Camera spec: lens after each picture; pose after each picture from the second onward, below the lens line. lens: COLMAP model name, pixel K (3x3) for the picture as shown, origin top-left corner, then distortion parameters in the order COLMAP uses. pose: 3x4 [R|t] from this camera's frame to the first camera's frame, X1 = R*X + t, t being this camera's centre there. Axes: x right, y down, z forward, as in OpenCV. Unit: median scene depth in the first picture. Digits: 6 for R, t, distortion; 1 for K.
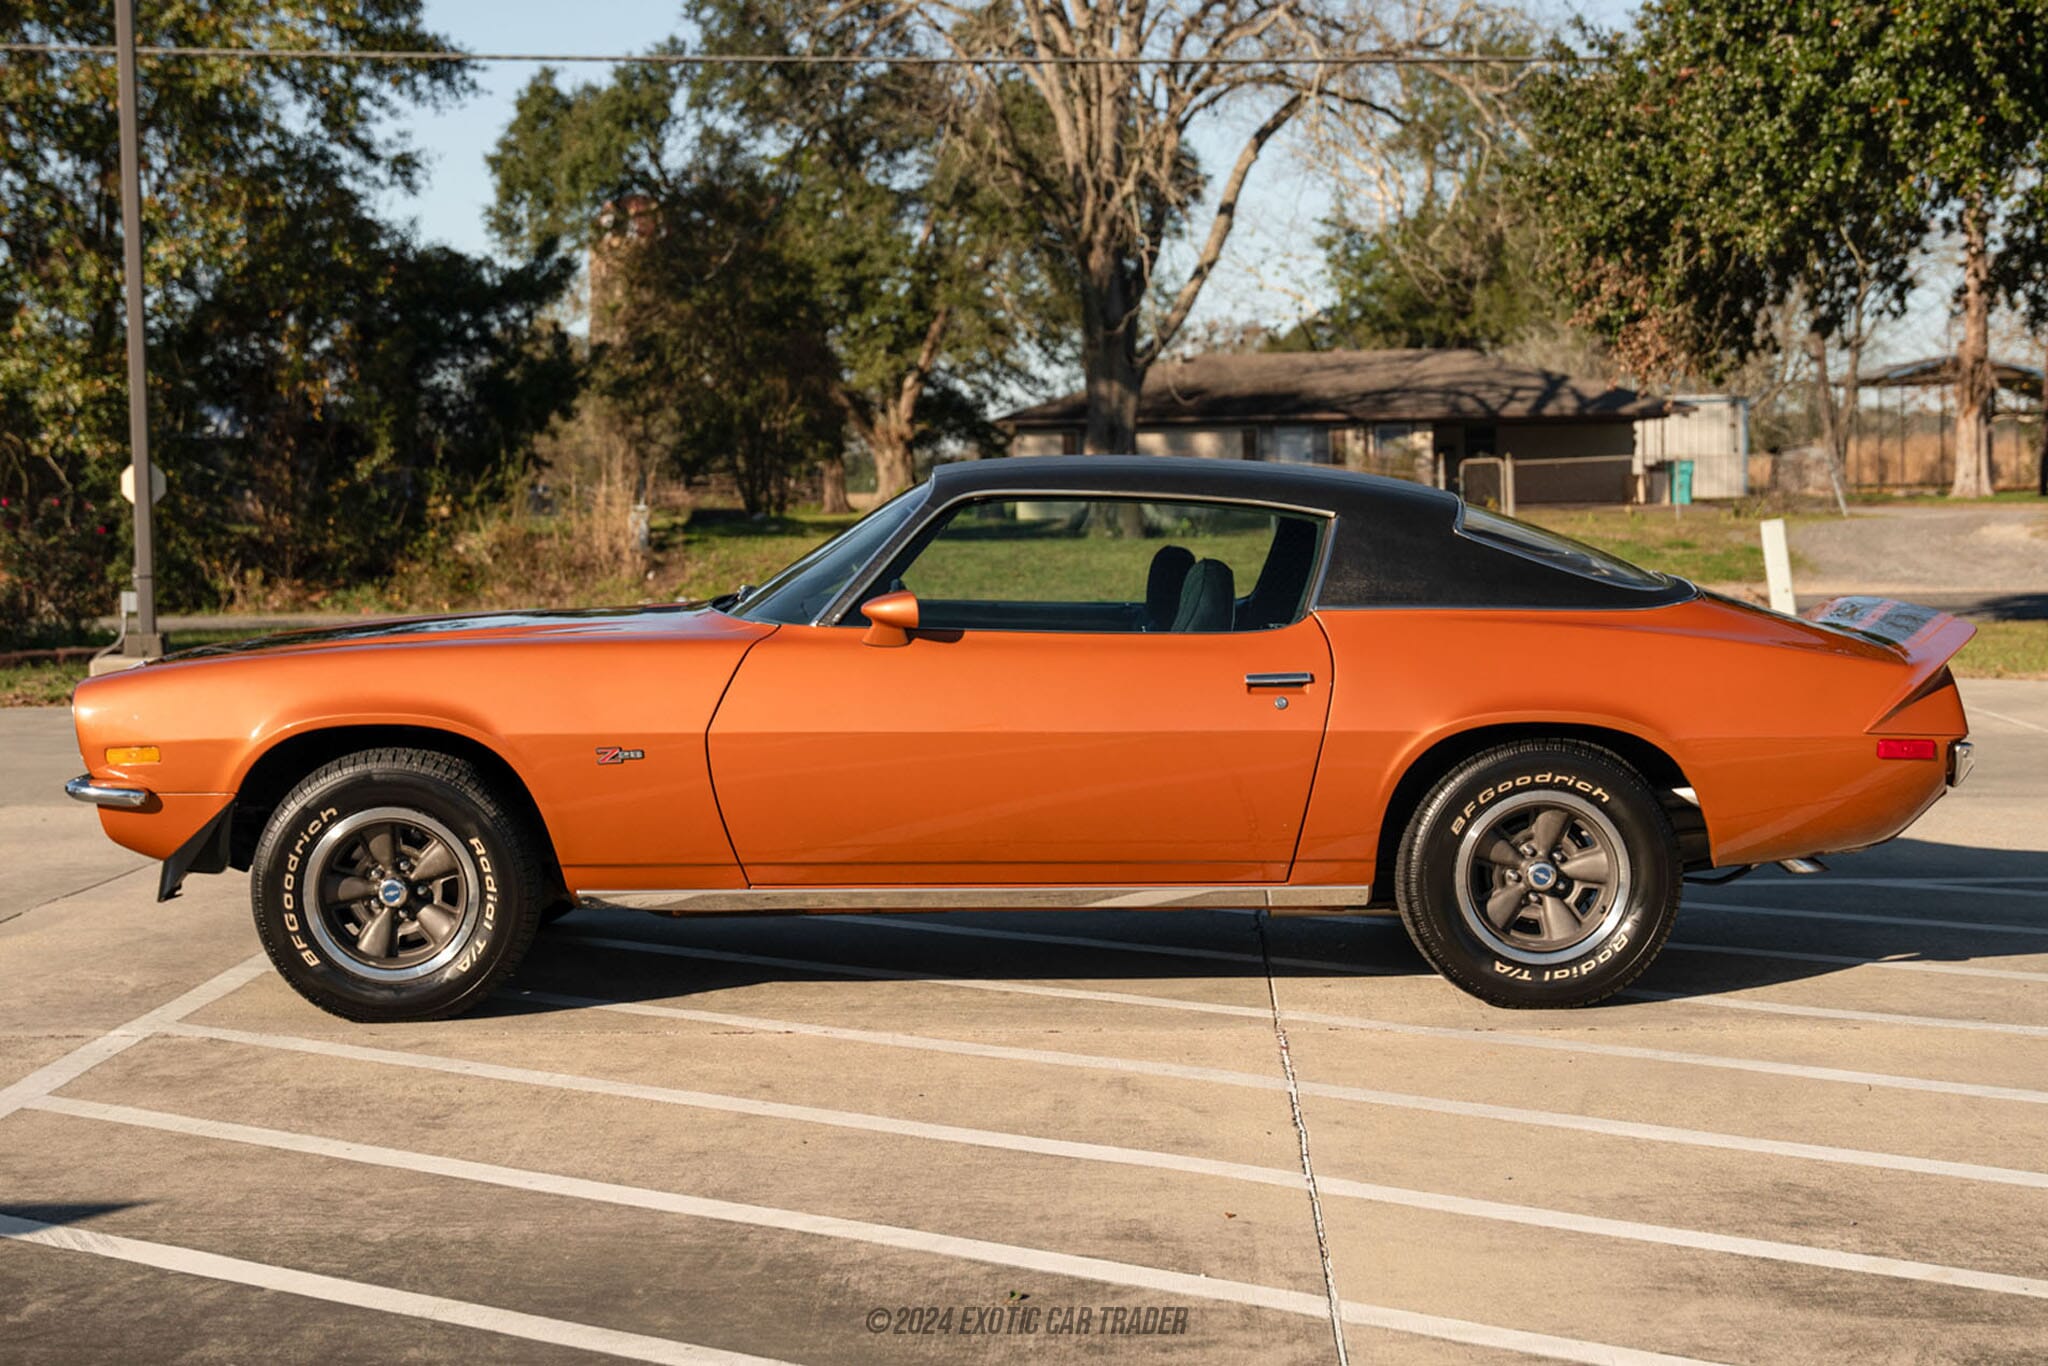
lens RADIAL K [[2599.5, 0, 1068.2], [0, 2599.5, 703.9], [0, 0, 1]] dist [0.023947, 0.000000]
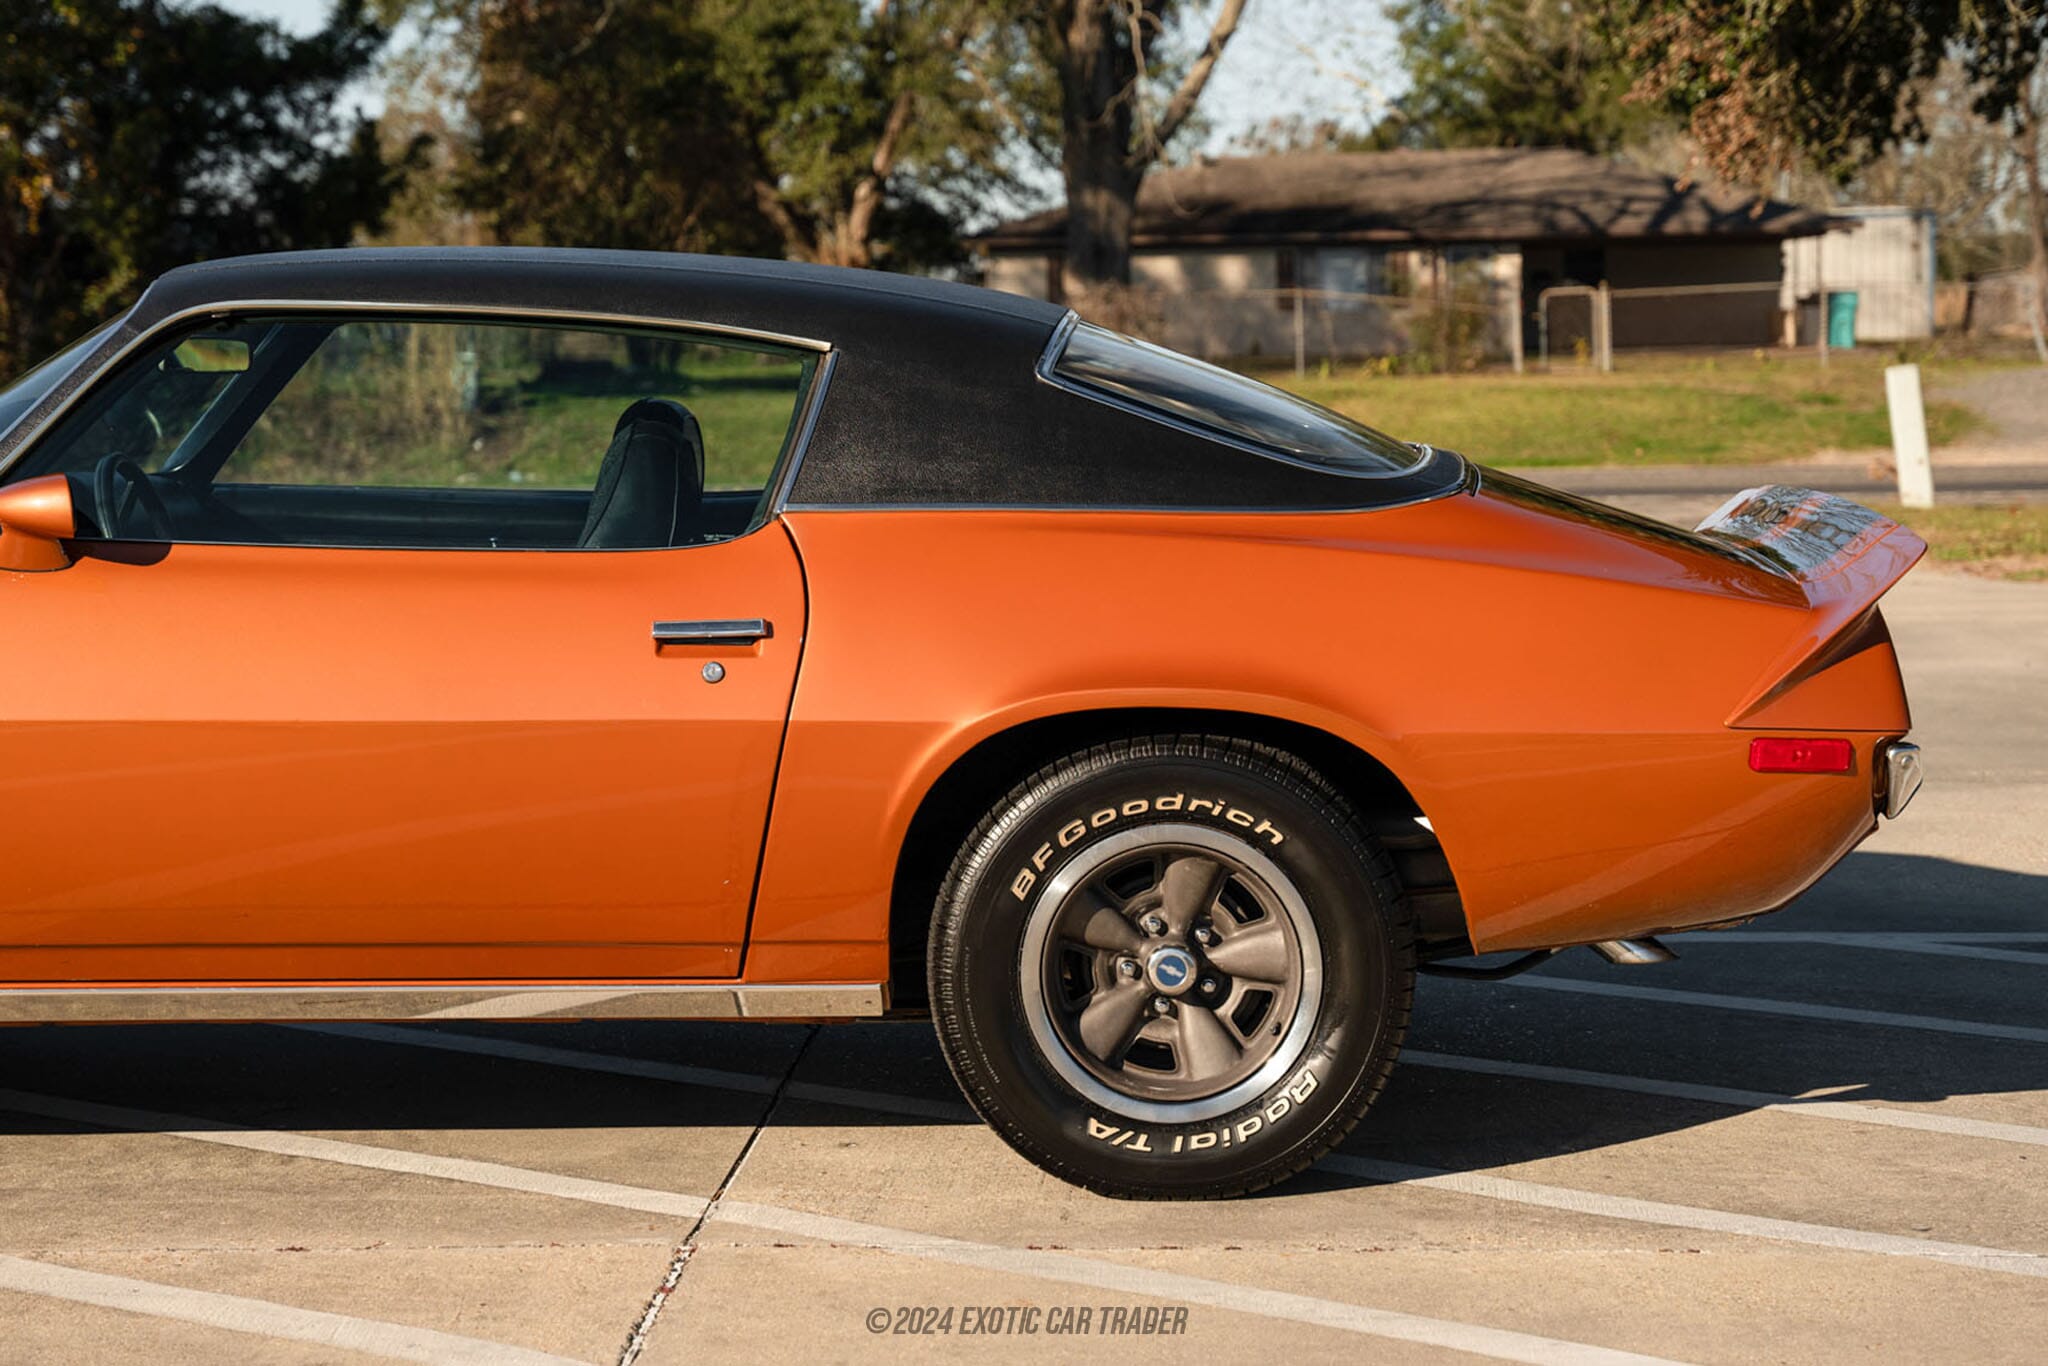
lens RADIAL K [[3293.0, 0, 1056.5], [0, 3293.0, 635.0], [0, 0, 1]] dist [0.107441, 0.000000]
pose [[0.999986, 0.002901, -0.004385, 0.152930], [-0.002856, 0.999944, 0.010209, -0.015486], [0.004414, -0.010196, 0.999938, 0.254684]]
